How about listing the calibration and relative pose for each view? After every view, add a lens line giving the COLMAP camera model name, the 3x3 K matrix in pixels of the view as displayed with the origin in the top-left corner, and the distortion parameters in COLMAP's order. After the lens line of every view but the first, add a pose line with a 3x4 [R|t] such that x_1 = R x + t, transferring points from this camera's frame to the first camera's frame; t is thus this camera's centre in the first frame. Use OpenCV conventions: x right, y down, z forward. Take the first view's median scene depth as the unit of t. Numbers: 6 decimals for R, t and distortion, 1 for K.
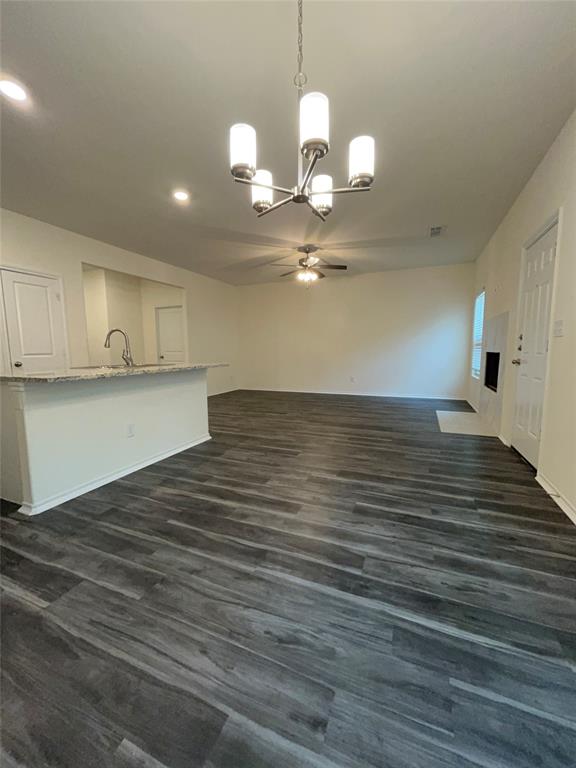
lens RADIAL K [[307.9, 0, 288.0], [0, 307.9, 384.0], [0, 0, 1]] dist [0.000303, 0.000039]
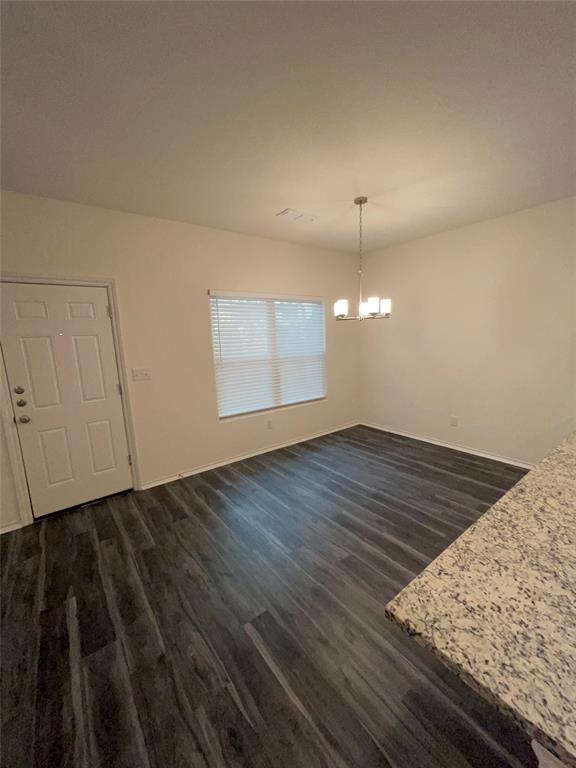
lens RADIAL K [[307.9, 0, 288.0], [0, 307.9, 384.0], [0, 0, 1]] dist [0.000303, 0.000039]
pose [[-0.866352, -0.043637, 0.497524, -0.375348], [0.093932, 0.964162, 0.248130, -0.425300], [-0.490522, 0.261701, -0.831205, 1.872888]]
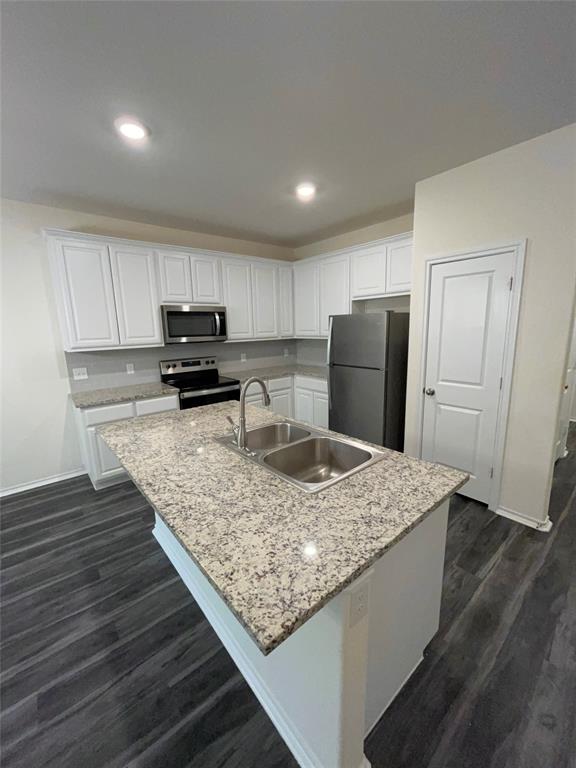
lens RADIAL K [[307.9, 0, 288.0], [0, 307.9, 384.0], [0, 0, 1]] dist [0.000303, 0.000039]
pose [[-0.457089, 0.183449, -0.870297, -0.120552], [-0.067002, 0.968615, 0.239364, -0.405711], [0.886894, 0.167723, -0.430452, 1.711021]]
